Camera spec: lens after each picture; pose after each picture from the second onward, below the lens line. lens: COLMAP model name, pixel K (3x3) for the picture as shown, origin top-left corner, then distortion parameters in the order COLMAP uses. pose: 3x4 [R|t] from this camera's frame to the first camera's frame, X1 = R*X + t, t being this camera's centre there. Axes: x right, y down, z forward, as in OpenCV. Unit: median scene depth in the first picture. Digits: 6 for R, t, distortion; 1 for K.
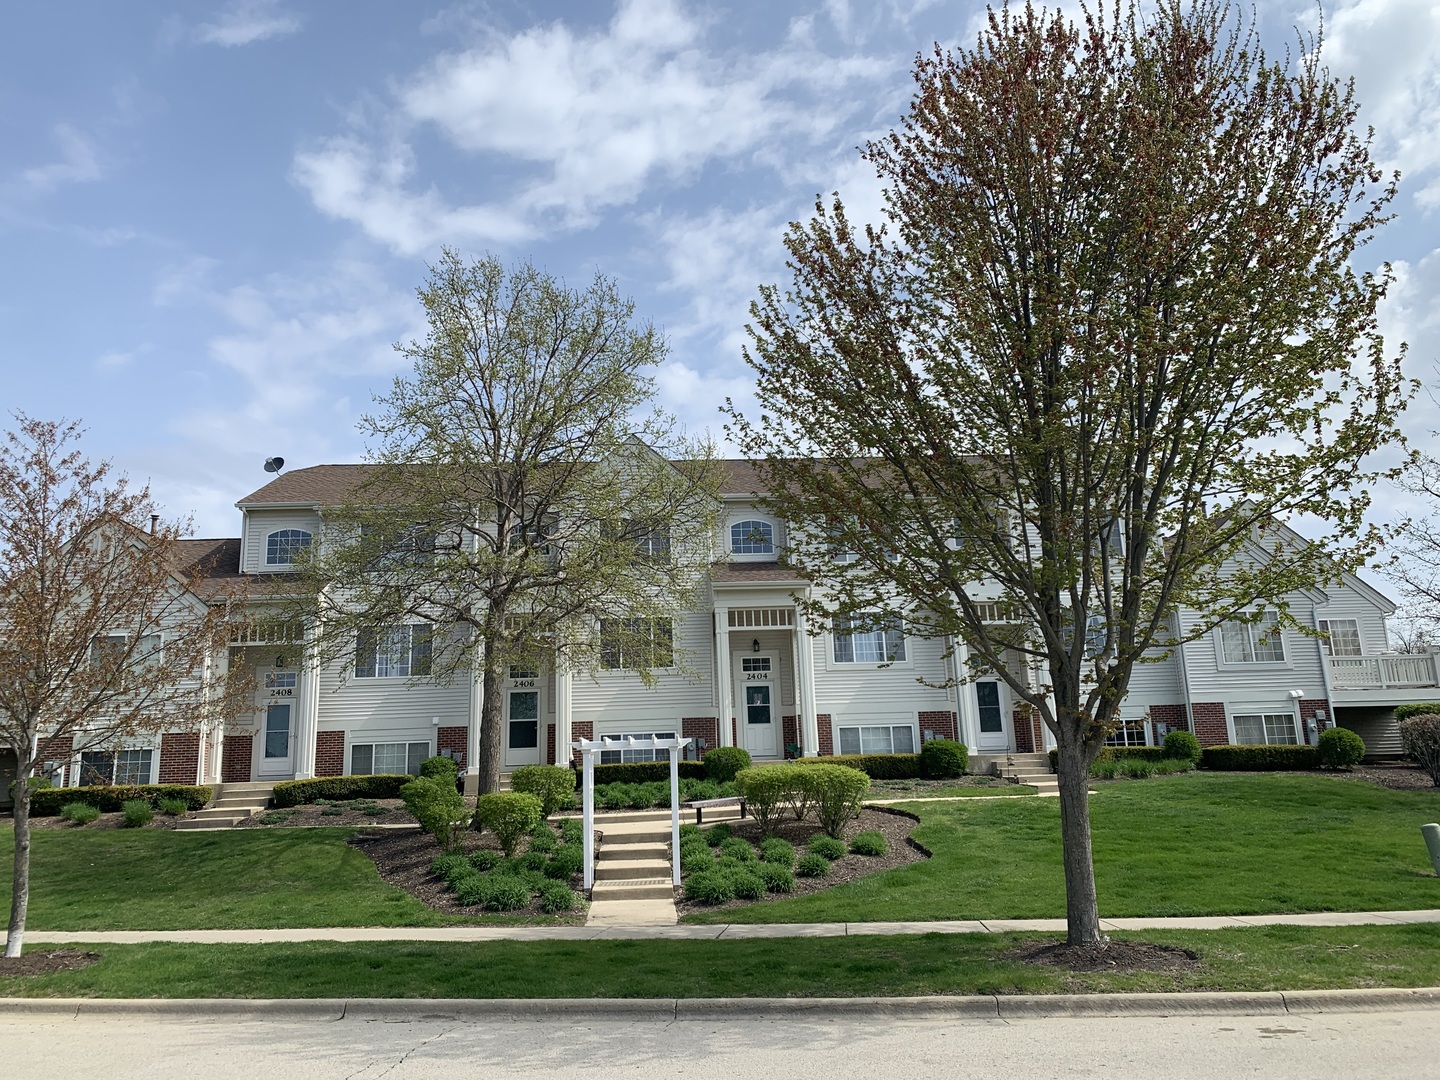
lens RADIAL K [[1097.2, 0, 740.3], [0, 1097.2, 490.8], [0, 0, 1]] dist [0.048359, -0.057882]
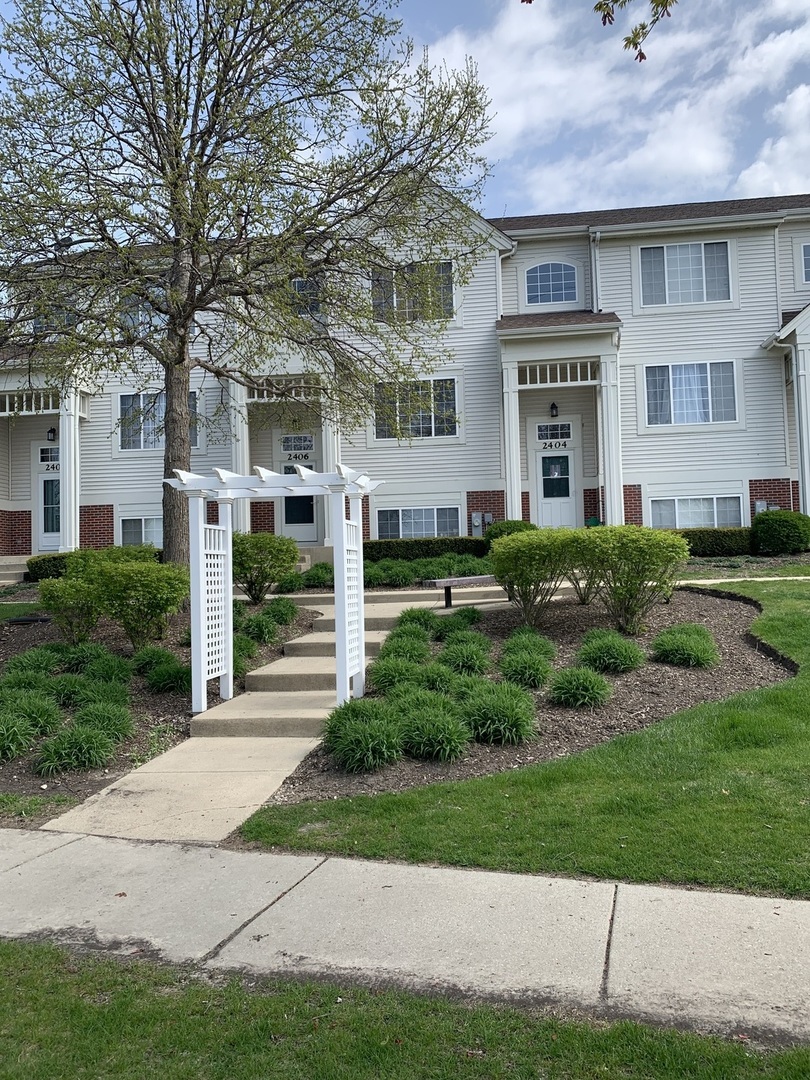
lens RADIAL K [[822.9, 0, 412.3], [0, 822.9, 565.0], [0, 0, 1]] dist [0.048359, -0.057882]
pose [[0.979491, 0.003668, -0.201453, 0.047687], [0.046993, 0.968100, 0.246116, 0.122271], [0.195929, -0.250536, 0.948074, 0.426142]]
